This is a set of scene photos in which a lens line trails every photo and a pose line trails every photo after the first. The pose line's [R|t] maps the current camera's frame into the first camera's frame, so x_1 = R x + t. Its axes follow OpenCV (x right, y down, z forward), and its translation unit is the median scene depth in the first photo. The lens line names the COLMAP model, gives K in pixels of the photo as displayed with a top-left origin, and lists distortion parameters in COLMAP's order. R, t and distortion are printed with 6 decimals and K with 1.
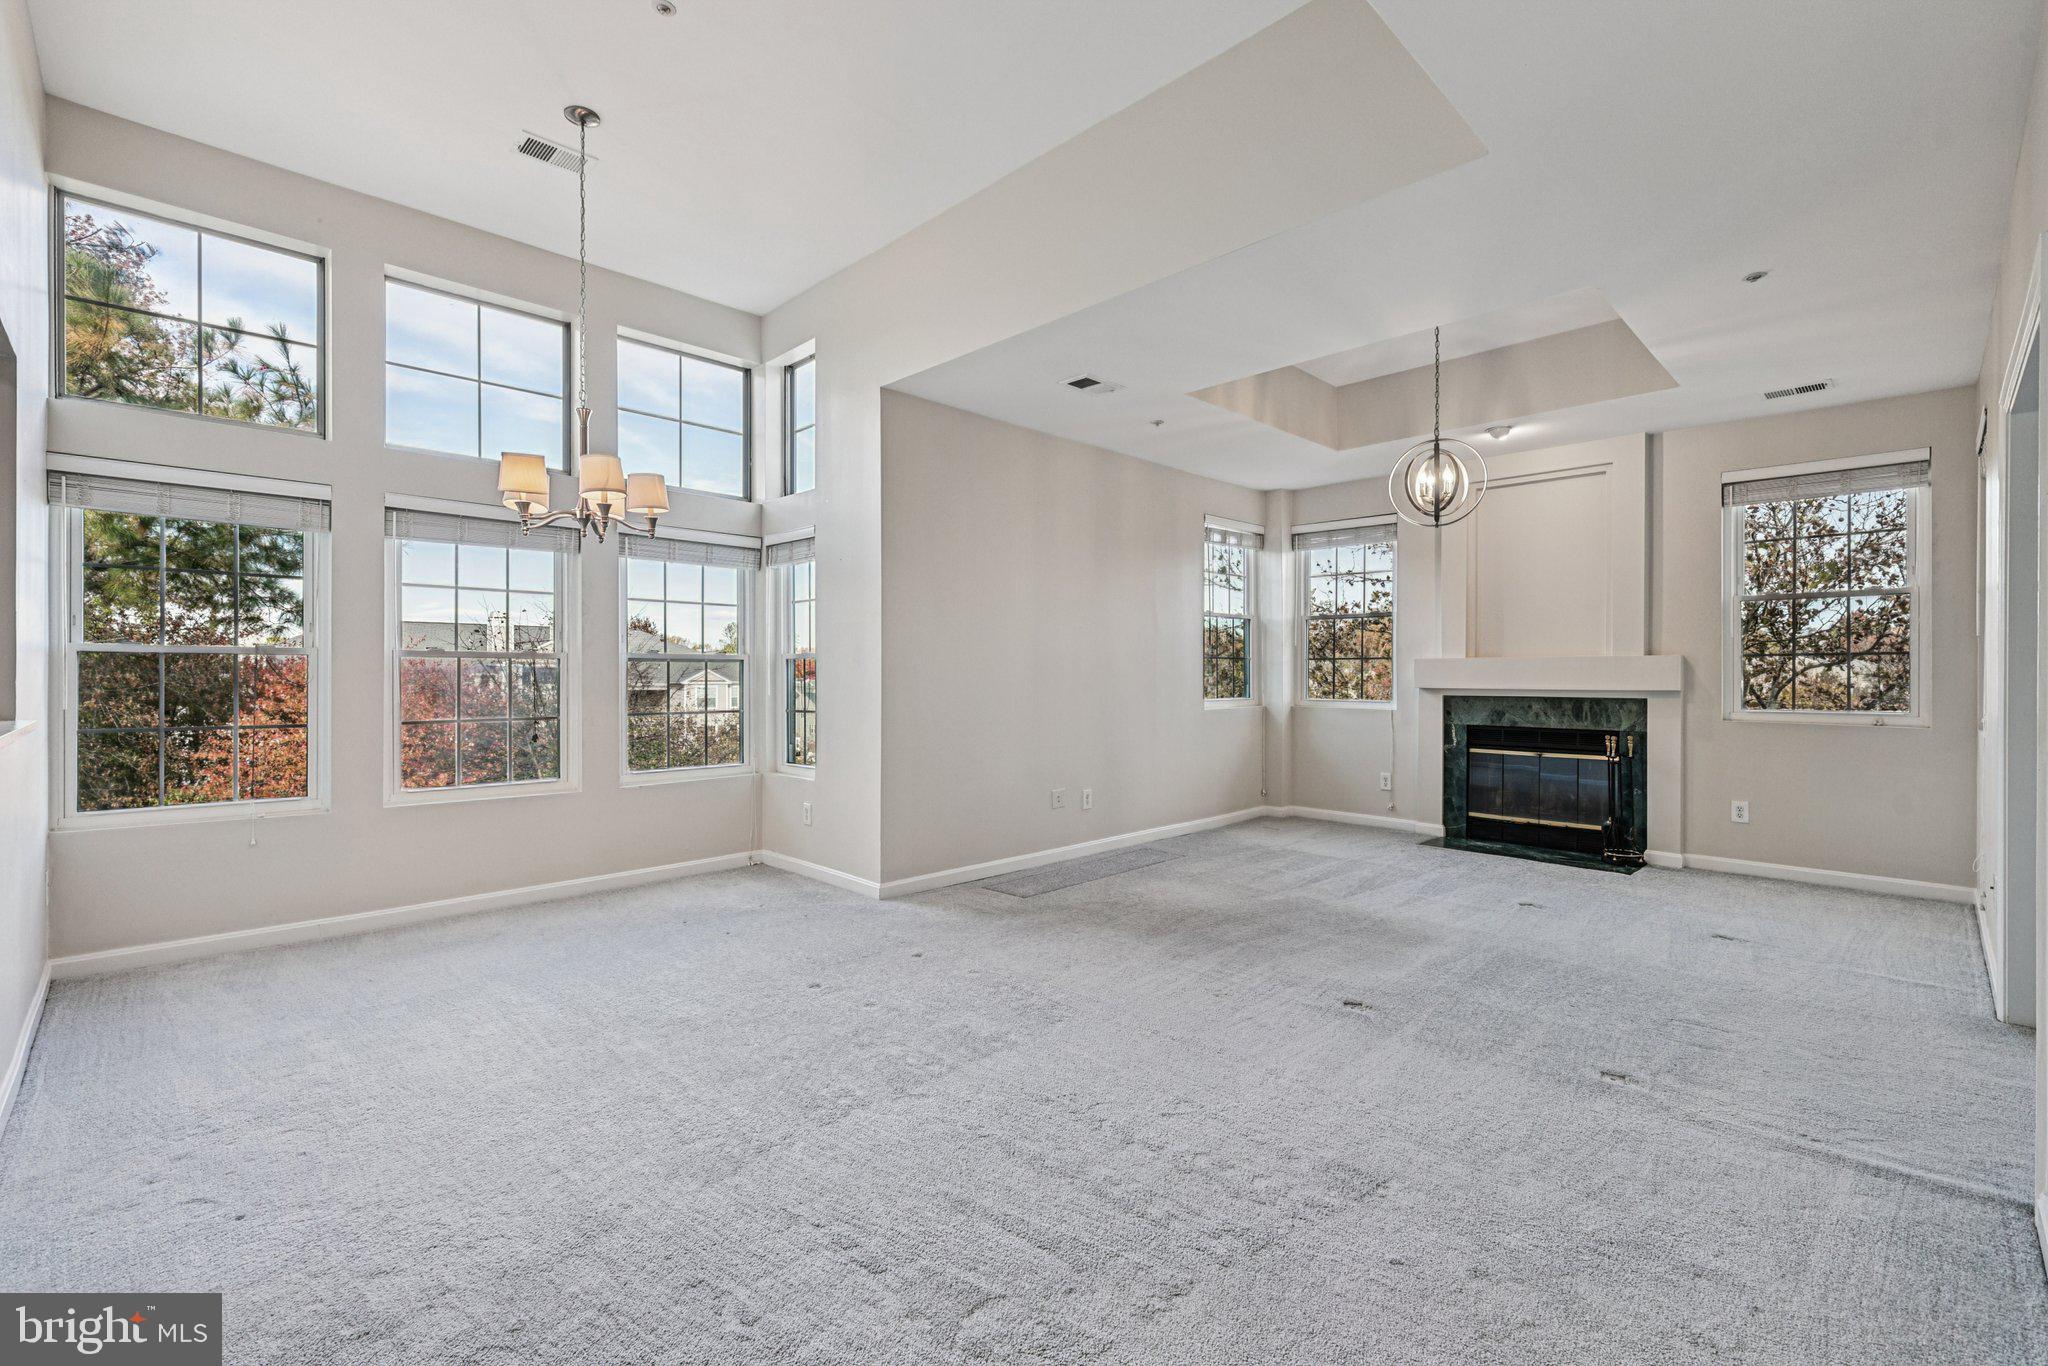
lens RADIAL K [[889.9, 0, 1030.1], [0, 889.9, 677.8], [0, 0, 1]] dist [0.003632, -0.000454]
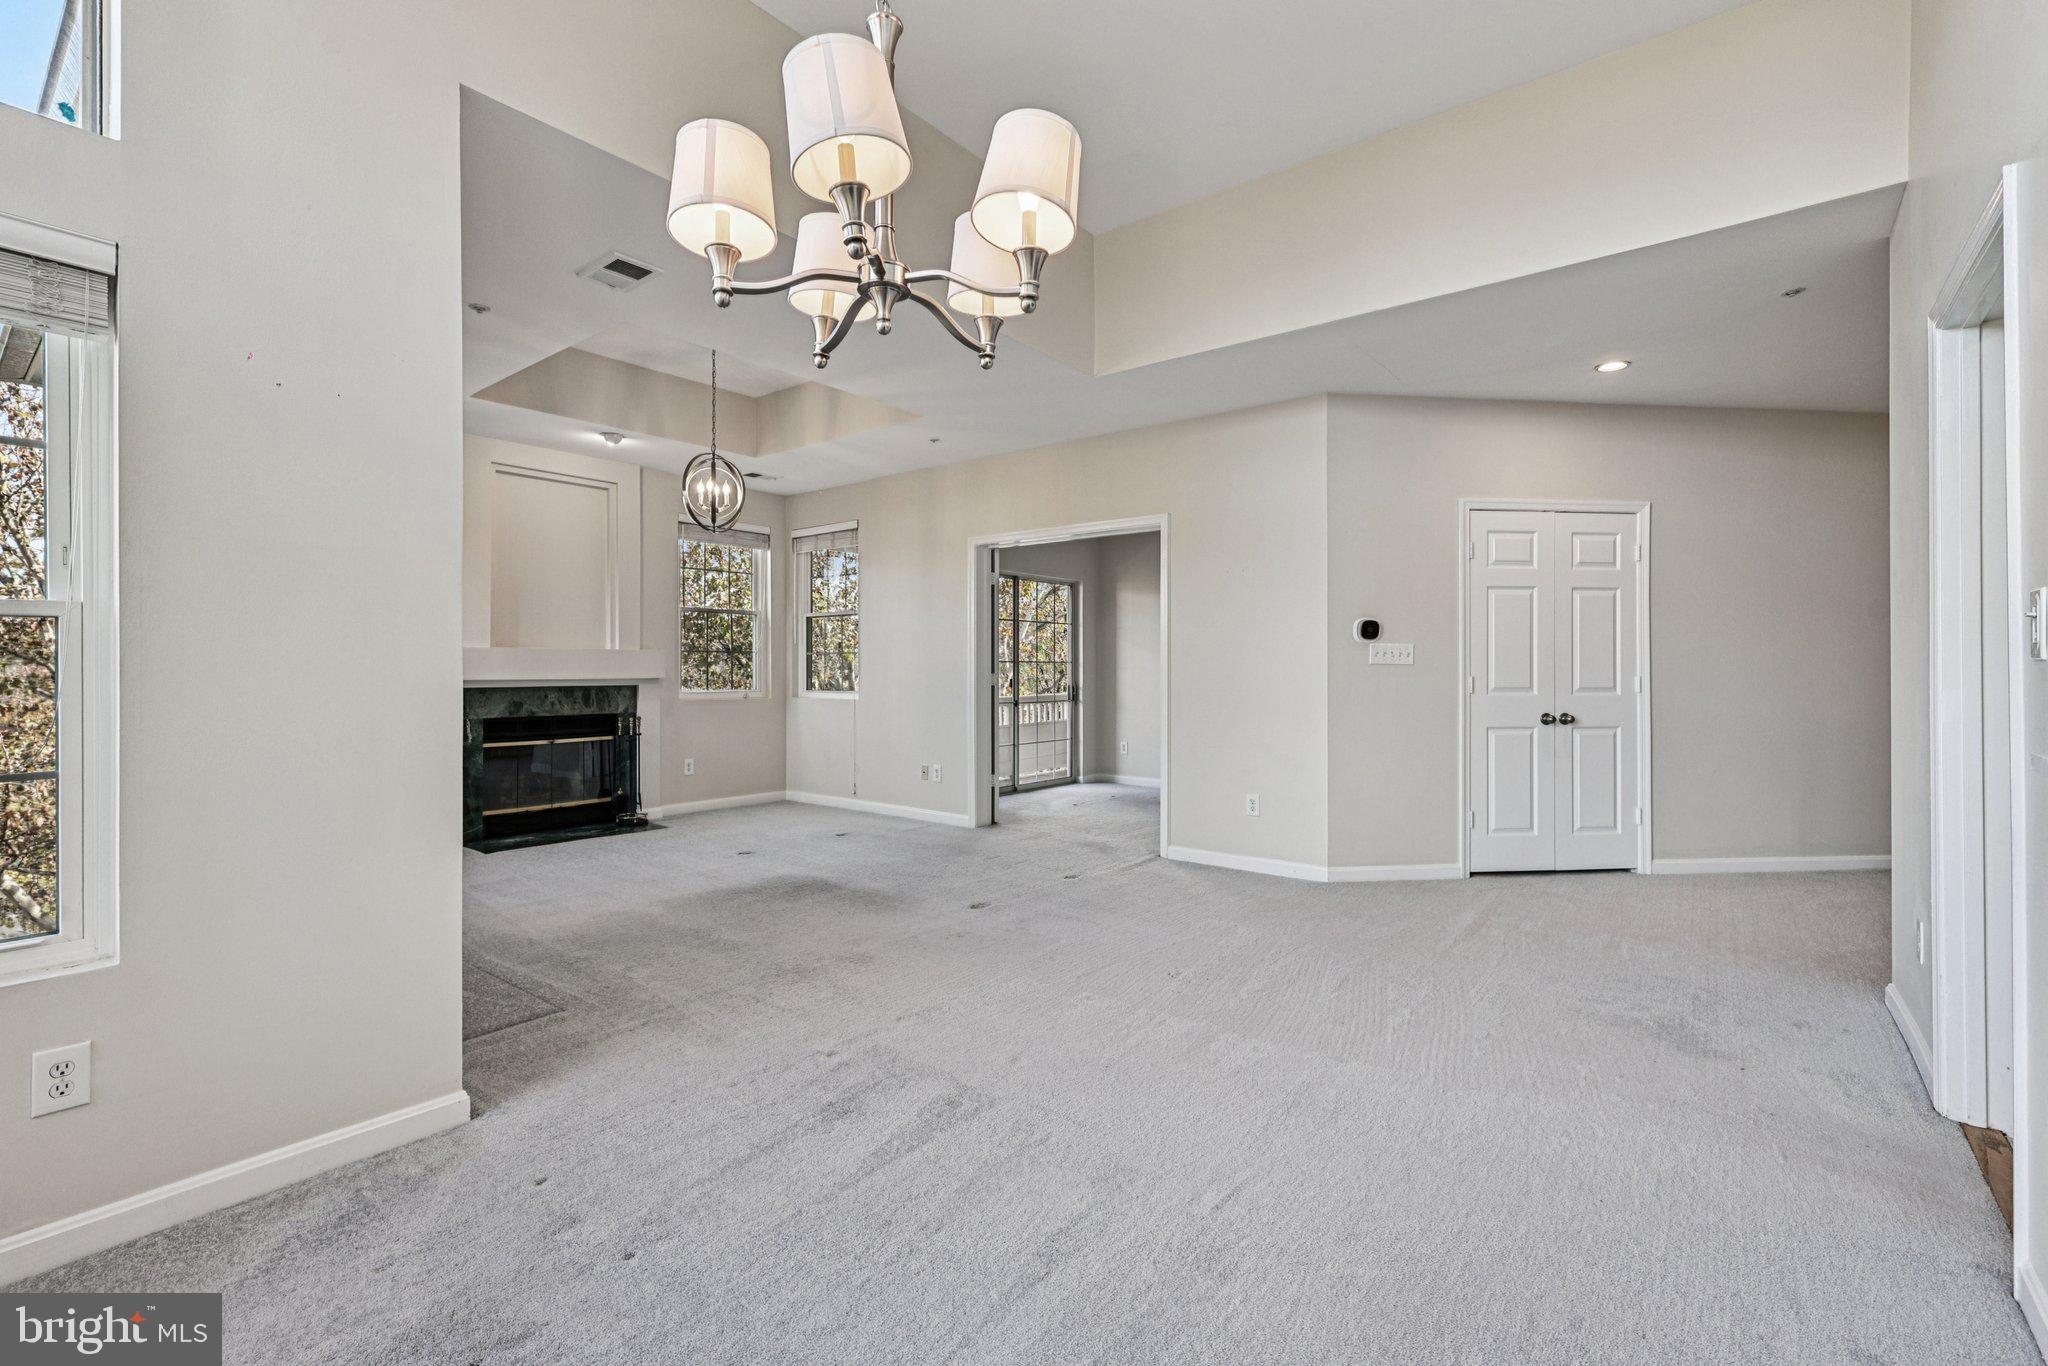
lens RADIAL K [[889.9, 0, 1018.4], [0, 889.9, 662.0], [0, 0, 1]] dist [0.003632, -0.000454]
pose [[-0.101706, 0.003394, 0.994809, -0.536629], [0.001987, 0.999993, -0.003208, -0.002848], [-0.994813, 0.001651, -0.101712, 0.574896]]
